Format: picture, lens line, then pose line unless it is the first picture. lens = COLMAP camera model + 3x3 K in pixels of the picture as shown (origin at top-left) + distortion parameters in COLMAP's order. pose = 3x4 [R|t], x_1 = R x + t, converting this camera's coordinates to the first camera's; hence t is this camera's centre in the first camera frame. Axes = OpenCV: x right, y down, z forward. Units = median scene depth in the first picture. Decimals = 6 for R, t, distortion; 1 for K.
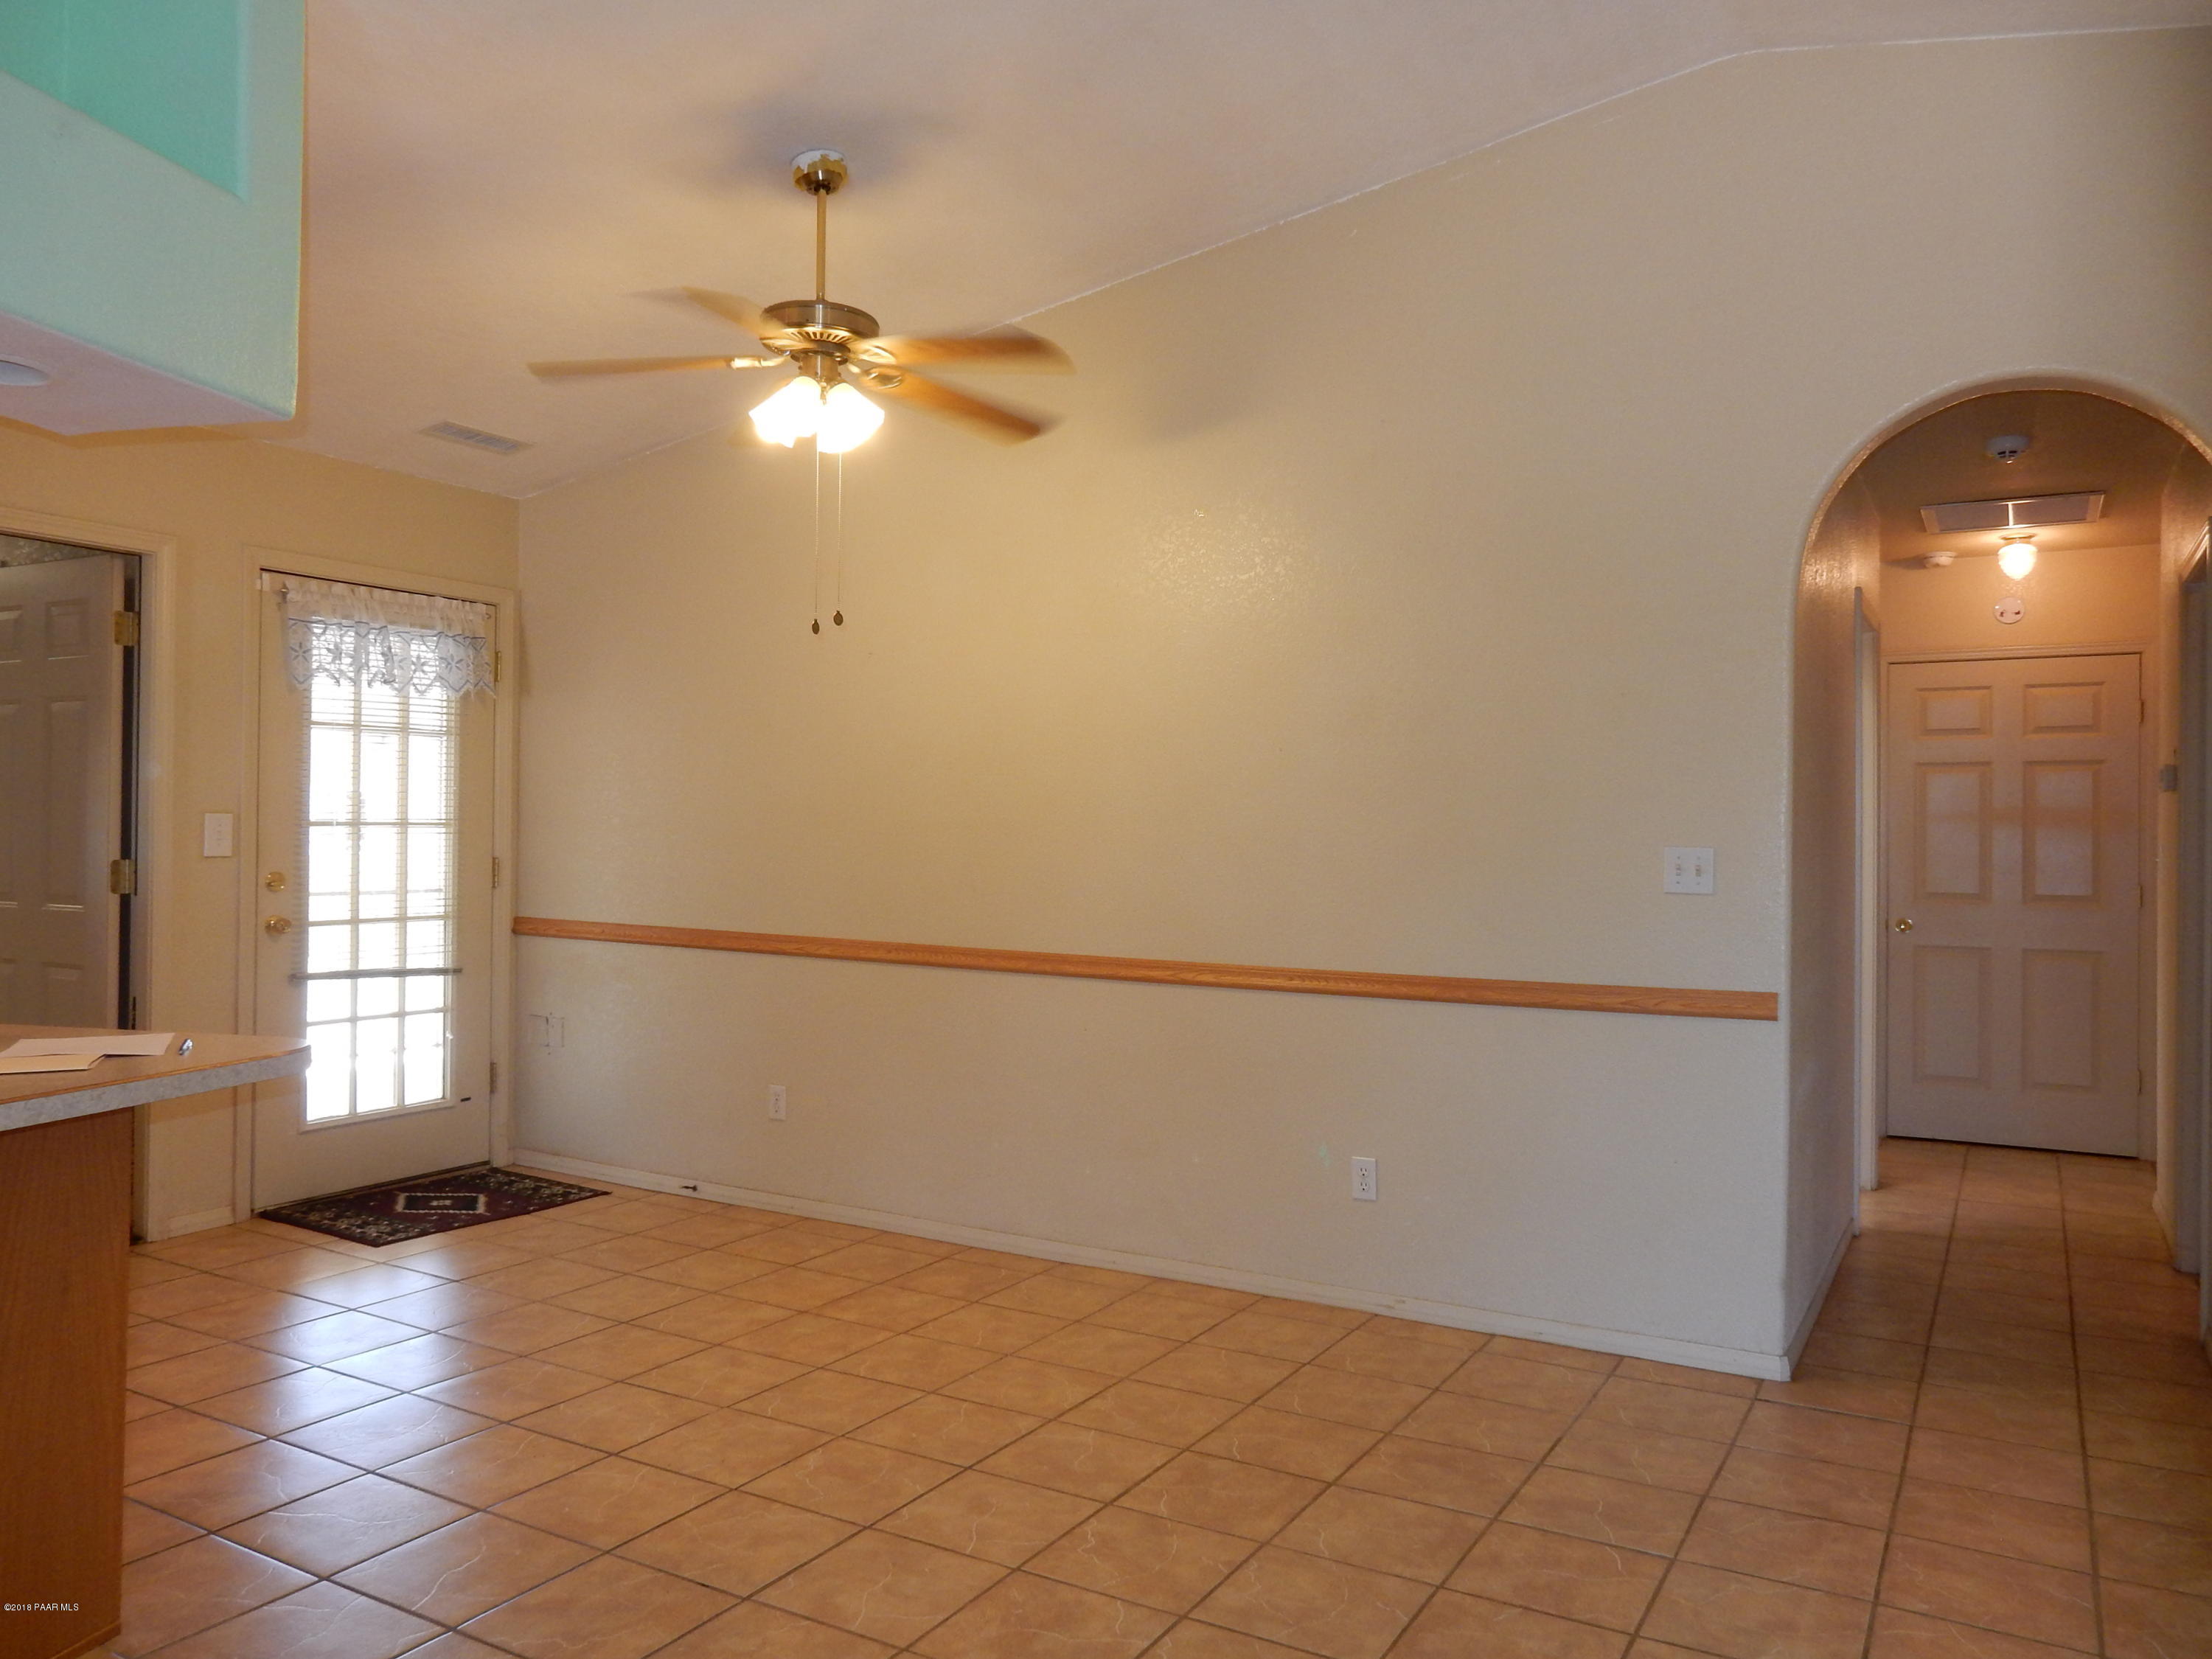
lens RADIAL K [[1607.7, 0, 1107.1], [0, 1607.7, 827.5], [0, 0, 1]] dist [-0.002887, -0.002565]
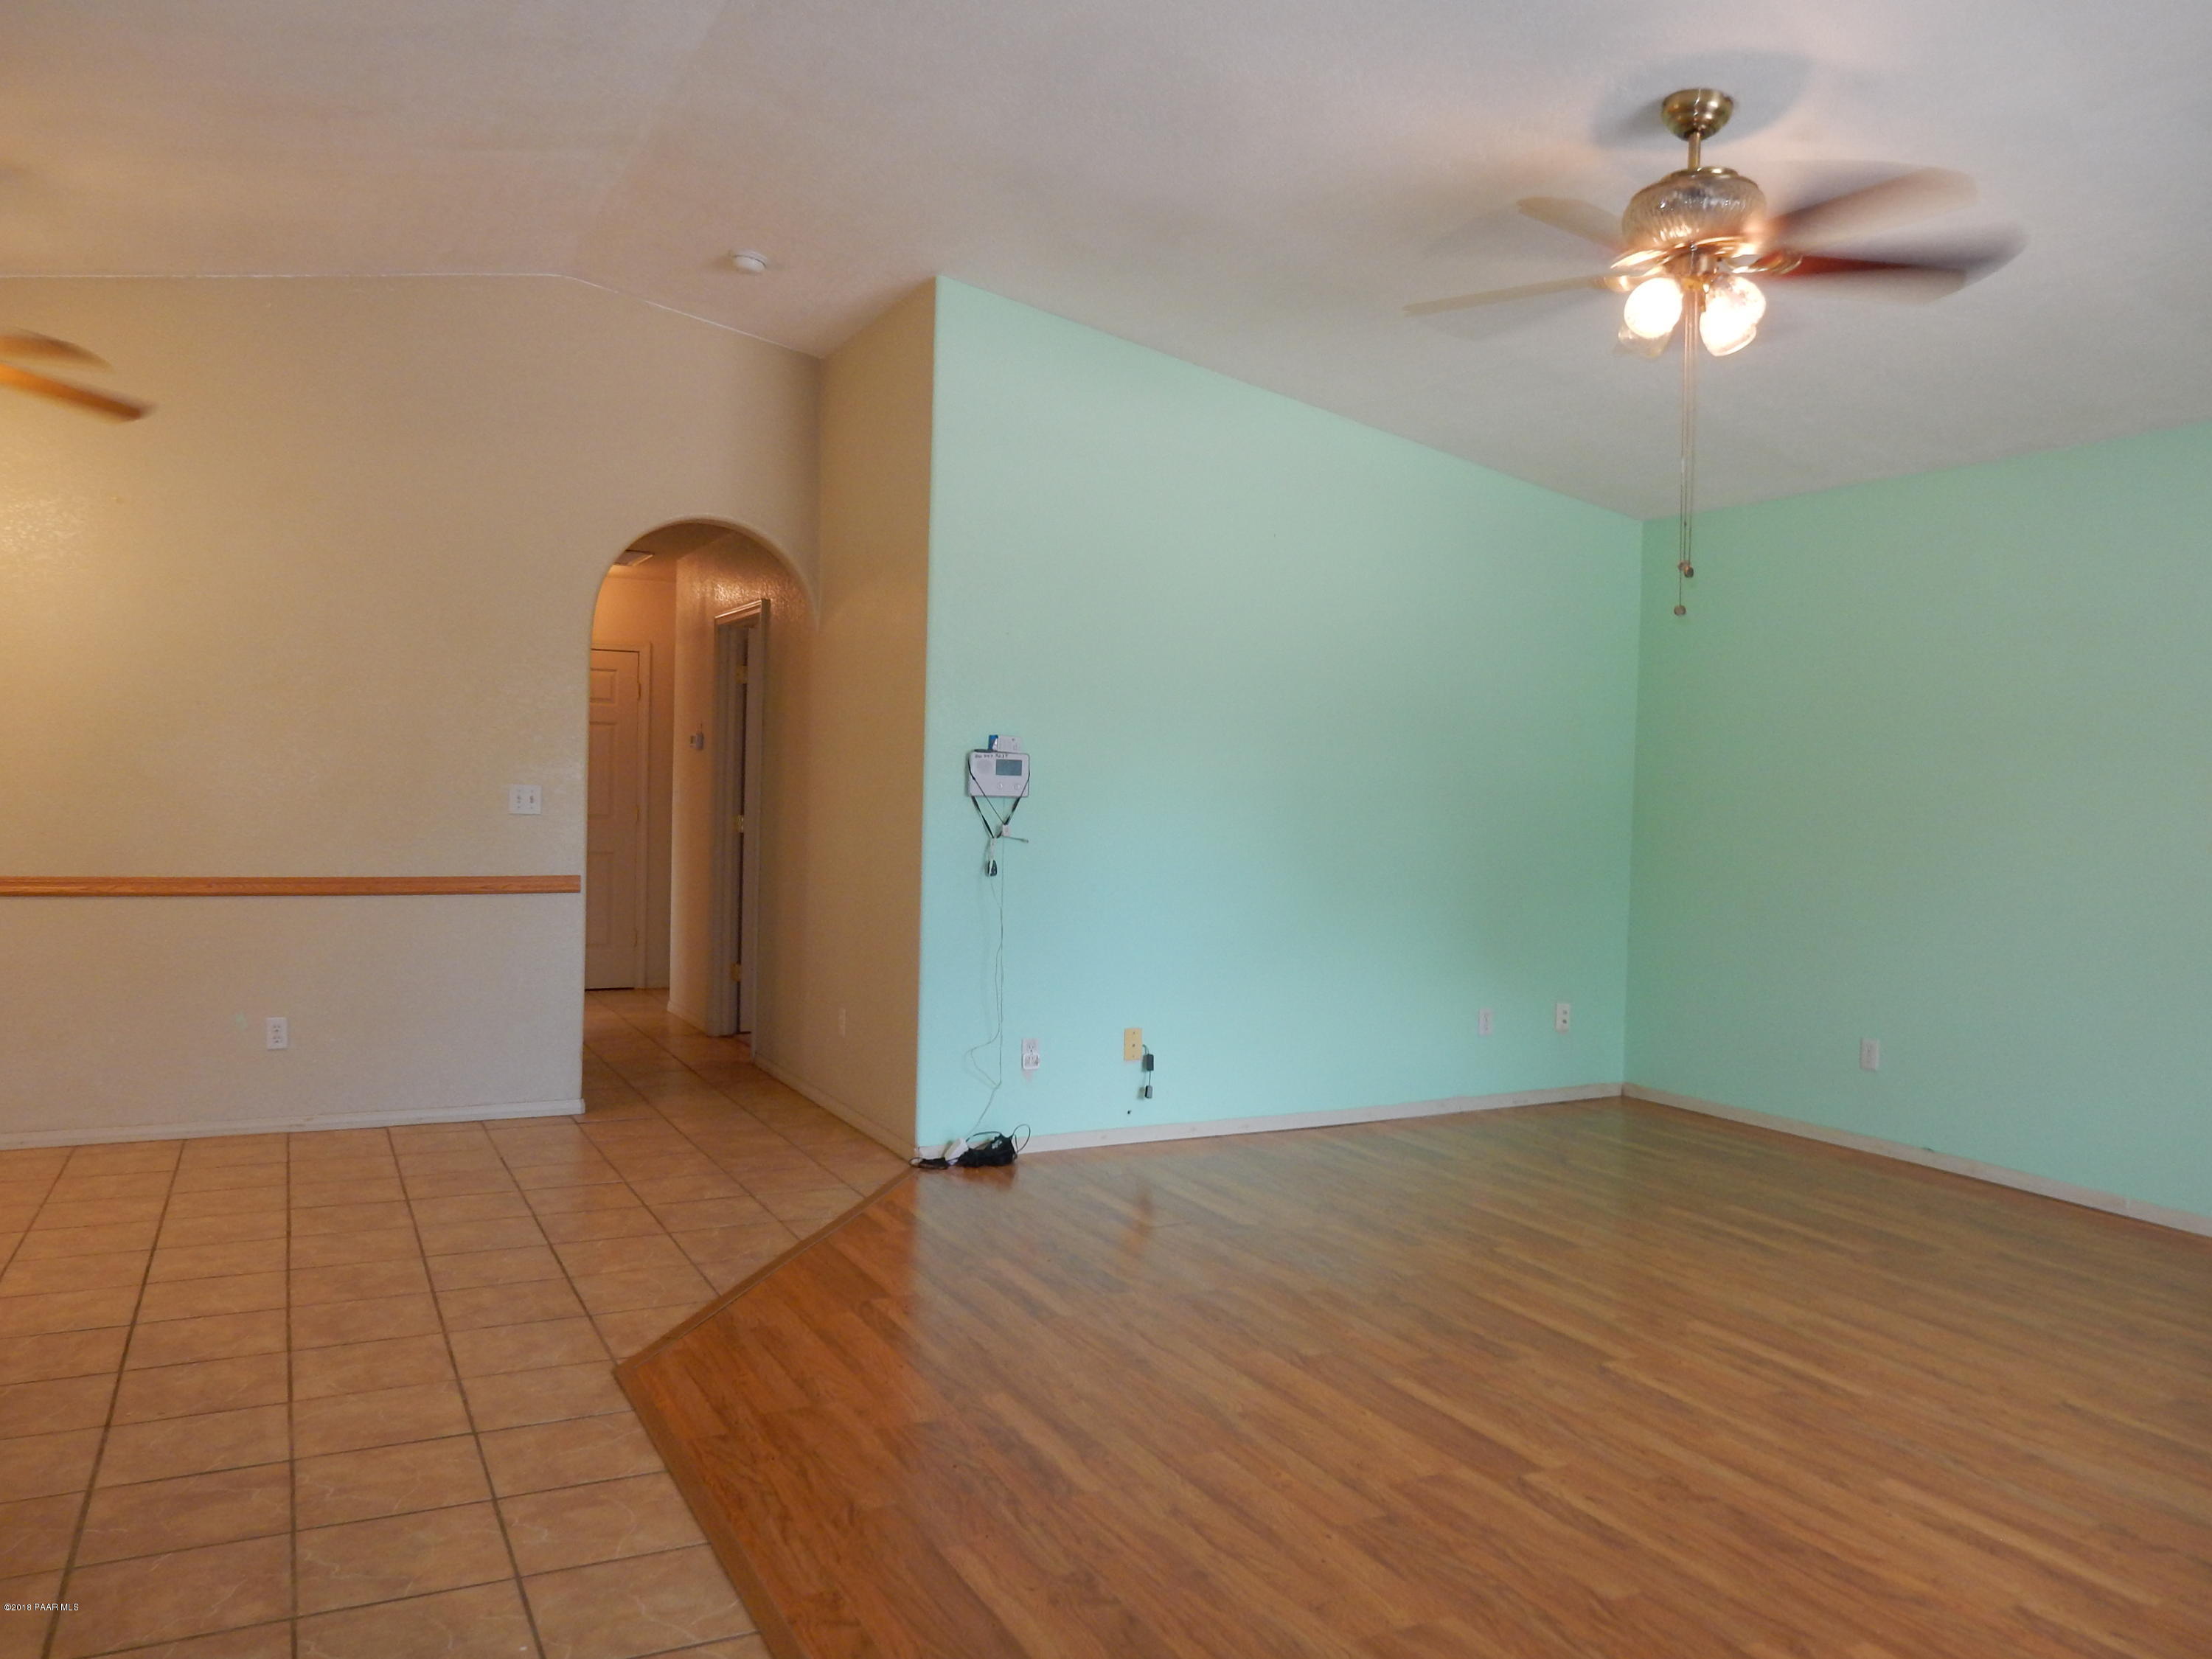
lens RADIAL K [[1607.7, 0, 1106.2], [0, 1607.7, 830.3], [0, 0, 1]] dist [-0.002887, -0.002565]
pose [[0.553742, -0.022486, 0.832385, -0.699961], [-0.025211, 0.998724, 0.043751, -0.028490], [-0.832307, -0.045212, 0.552468, -0.361670]]
